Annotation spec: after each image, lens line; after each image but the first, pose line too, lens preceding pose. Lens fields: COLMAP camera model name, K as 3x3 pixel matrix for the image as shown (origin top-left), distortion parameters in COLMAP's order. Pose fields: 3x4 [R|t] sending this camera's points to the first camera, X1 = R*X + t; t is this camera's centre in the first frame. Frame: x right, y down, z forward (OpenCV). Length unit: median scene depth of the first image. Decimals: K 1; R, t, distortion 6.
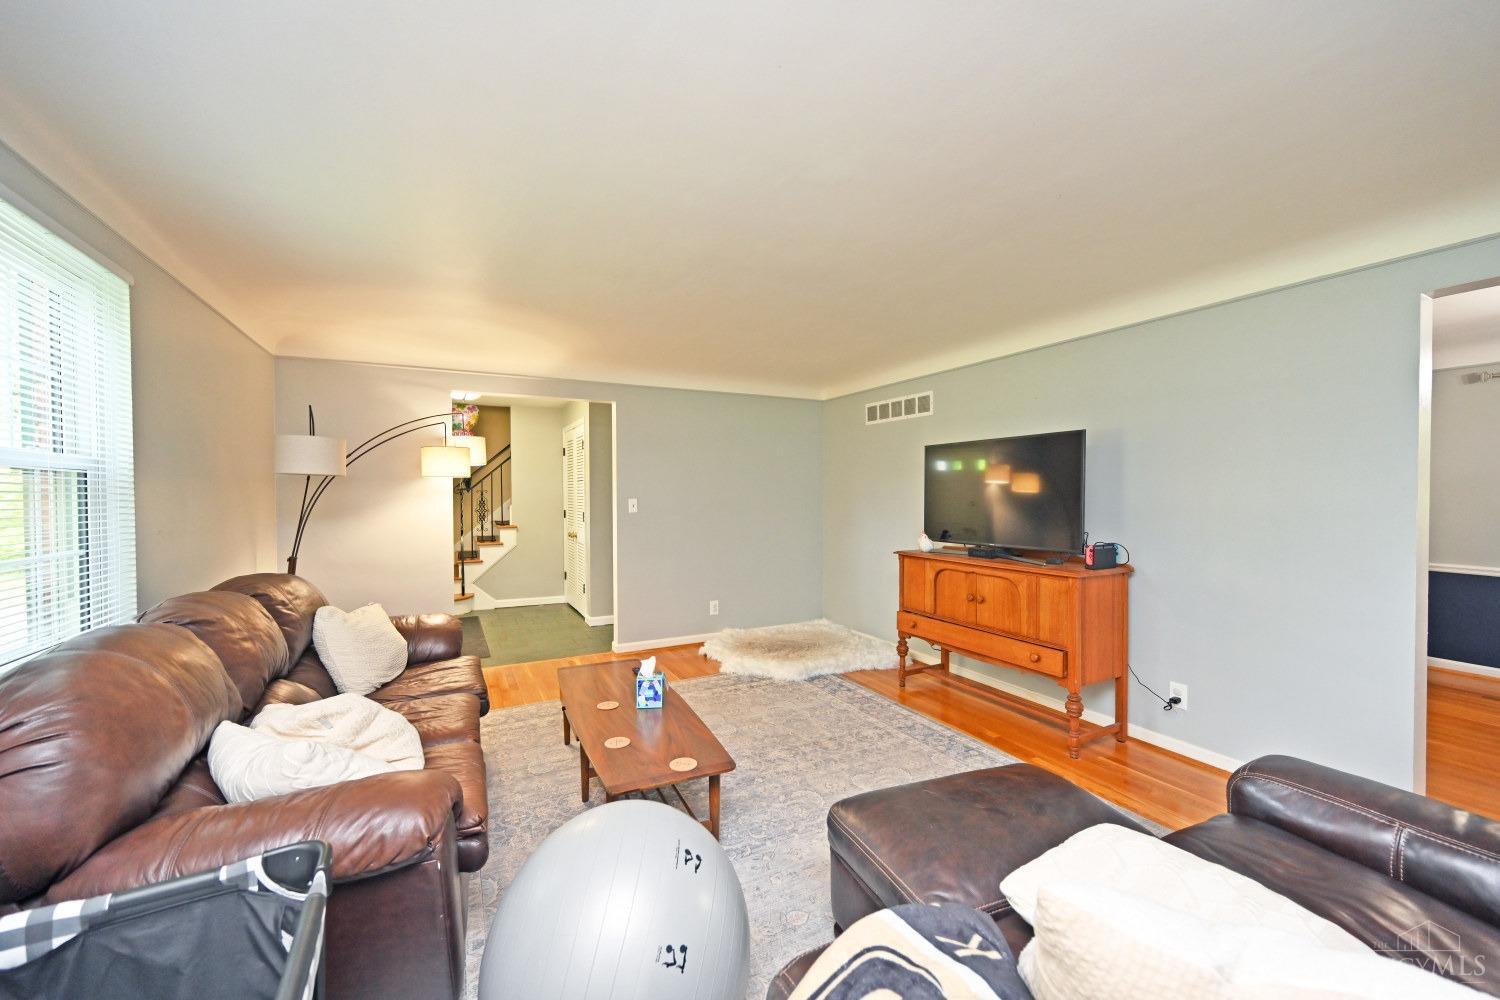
lens RADIAL K [[587.8, 0, 747.9], [0, 587.8, 500.3], [0, 0, 1]] dist [-0.001561, 0.000142]
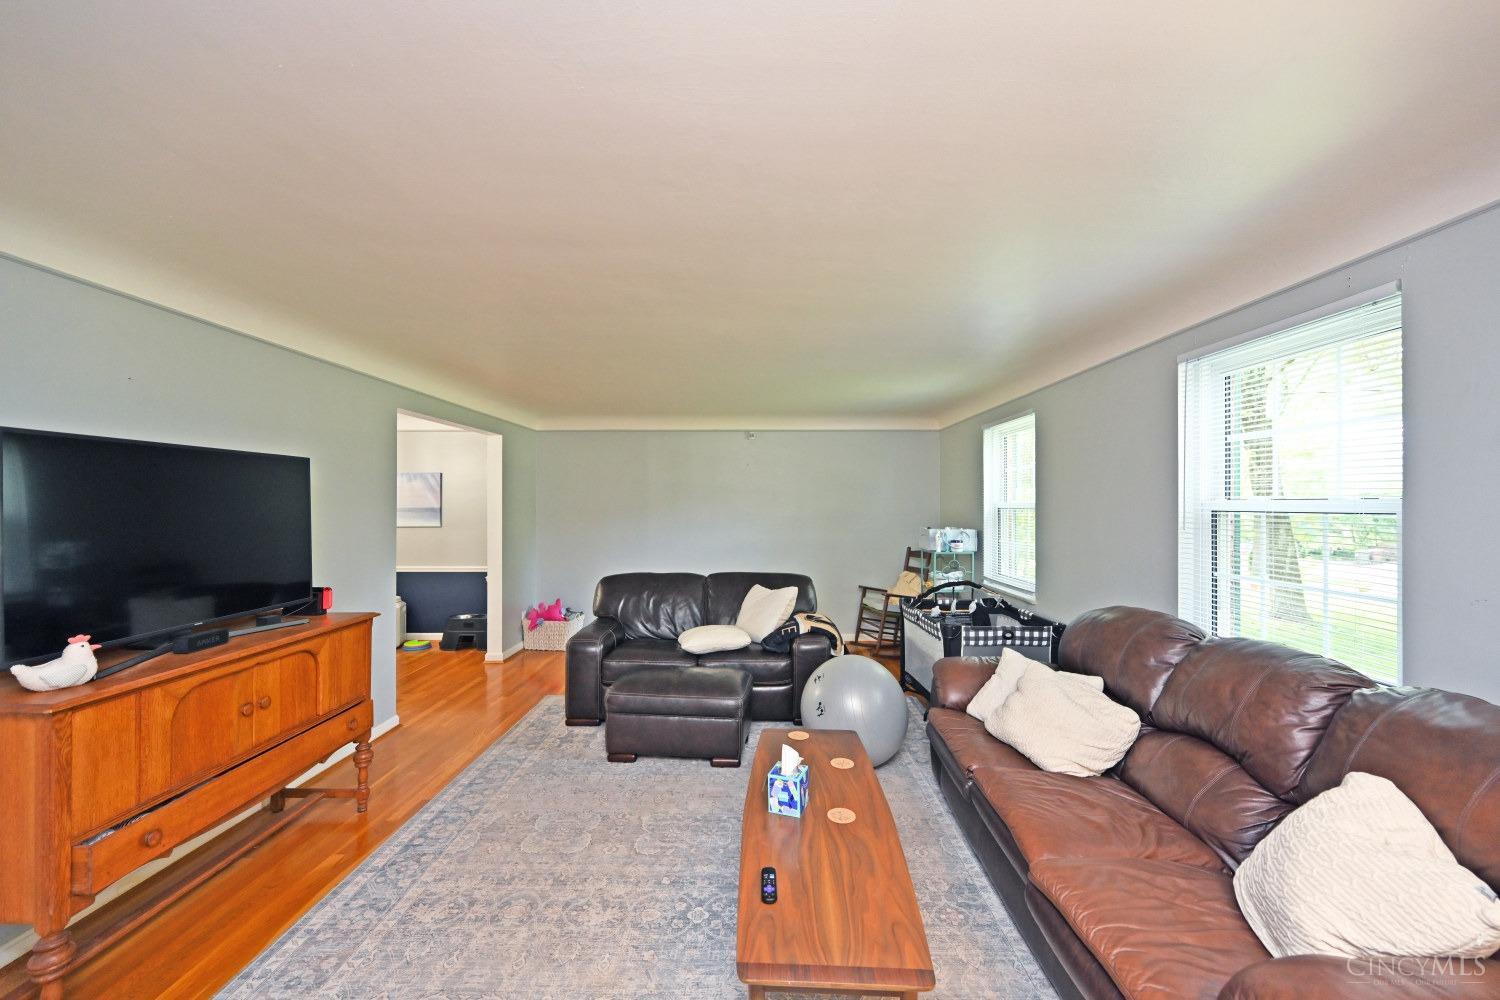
lens RADIAL K [[580.5, 0, 748.8], [0, 580.5, 510.1], [0, 0, 1]] dist [-0.000435, 0.000046]
pose [[-0.886440, -0.000214, 0.462844, -0.331232], [0.008269, 0.999833, 0.016300, -0.042956], [-0.462770, 0.018277, -0.886290, 1.187131]]
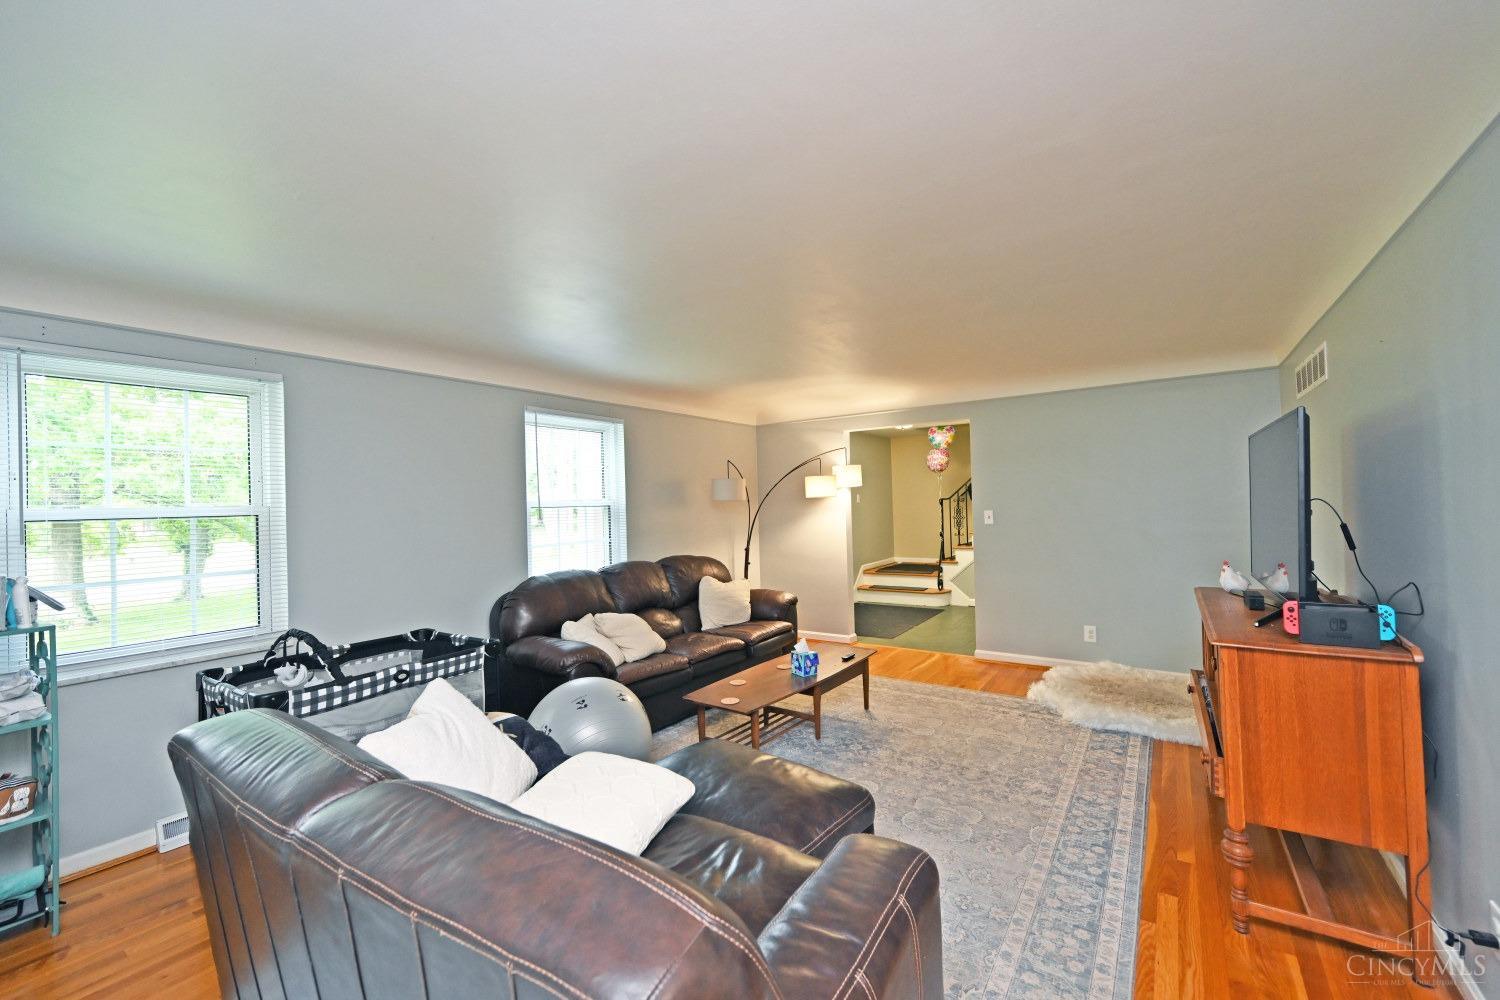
lens RADIAL K [[604.8, 0, 750.0], [0, 604.8, 500.0], [0, 0, 1]] dist [-0.001825, 0.000061]
pose [[0.474366, -0.013033, -0.880231, 0.686227], [0.015712, 0.999856, -0.006337, -0.026802], [0.880187, -0.010824, 0.474503, 0.174211]]
